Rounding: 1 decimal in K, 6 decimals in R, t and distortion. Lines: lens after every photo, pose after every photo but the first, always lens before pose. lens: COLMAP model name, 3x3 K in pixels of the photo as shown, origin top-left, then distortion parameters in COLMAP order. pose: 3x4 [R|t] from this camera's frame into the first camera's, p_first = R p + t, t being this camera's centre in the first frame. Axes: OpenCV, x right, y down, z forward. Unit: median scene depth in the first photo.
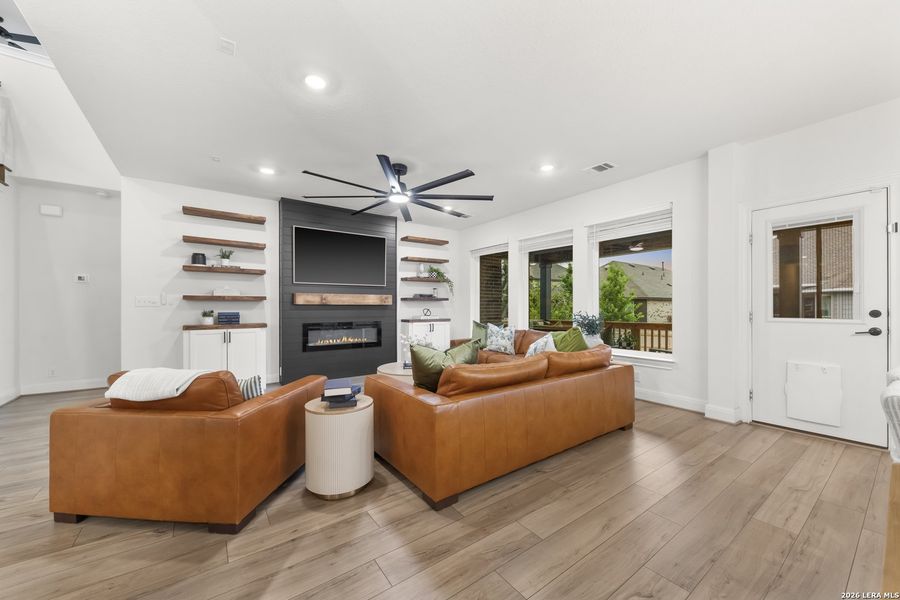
lens RADIAL K [[339.6, 0, 448.5], [0, 339.6, 305.8], [0, 0, 1]] dist [0.002095, -0.000063]
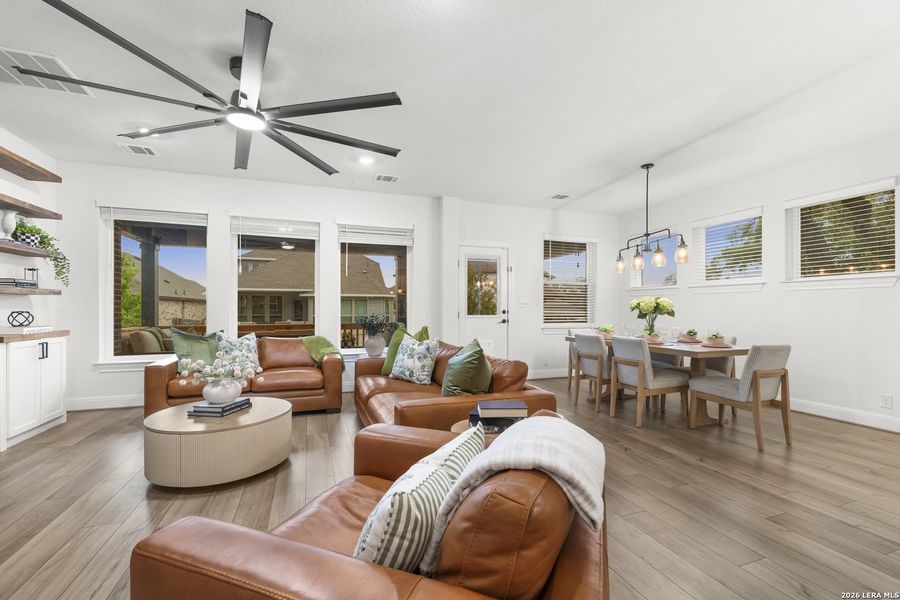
lens RADIAL K [[389.2, 0, 447.5], [0, 389.2, 306.8], [0, 0, 1]] dist [0.012115, -0.008974]
pose [[0.279553, 0.004669, 0.960119, -0.539923], [-0.005282, 0.999981, -0.003325, 0.001569], [-0.960116, -0.004142, 0.279572, 0.378512]]
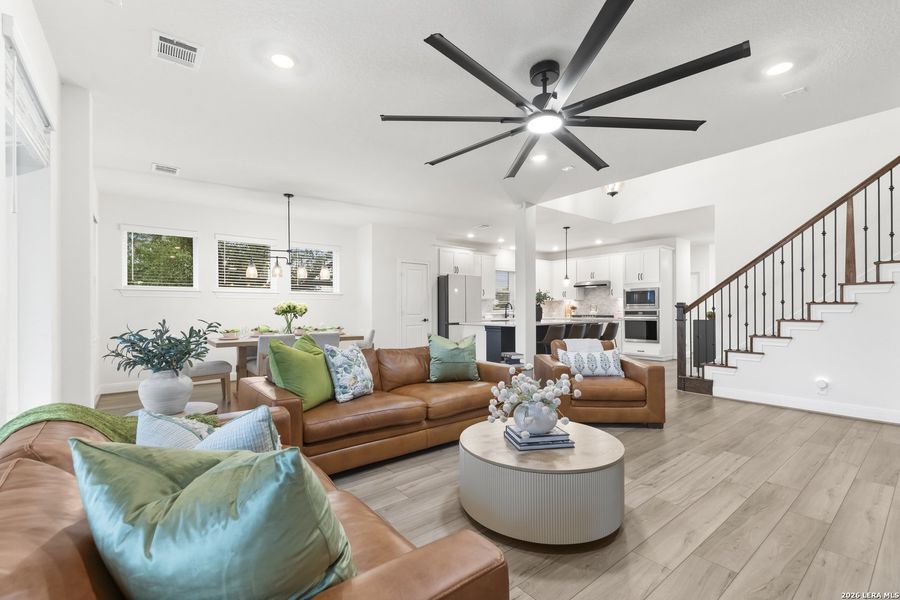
lens RADIAL K [[389.2, 0, 447.5], [0, 389.2, 306.8], [0, 0, 1]] dist [0.012115, -0.008974]
pose [[-0.999191, 0.005424, -0.039837, 0.037845], [0.005865, 0.999923, -0.010956, 0.003838], [0.039774, -0.011180, -0.999146, 1.301029]]
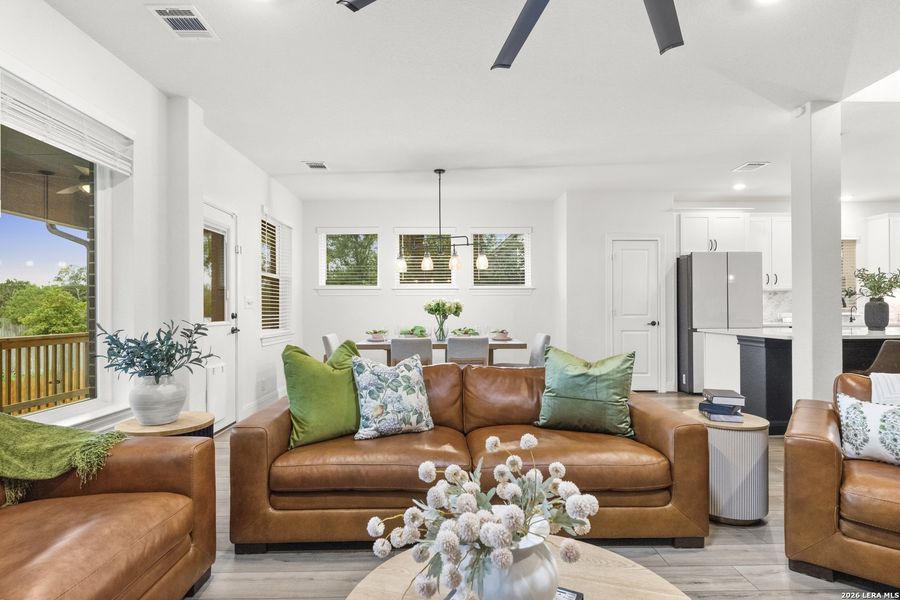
lens RADIAL K [[452.3, 0, 448.4], [0, 452.3, 304.7], [0, 0, 1]] dist [0.007024, -0.000039]
pose [[-0.821220, 0.010364, 0.570518, -0.181180], [0.003407, 0.999906, -0.013260, 0.003486], [-0.570602, -0.008946, -0.821178, 1.049193]]
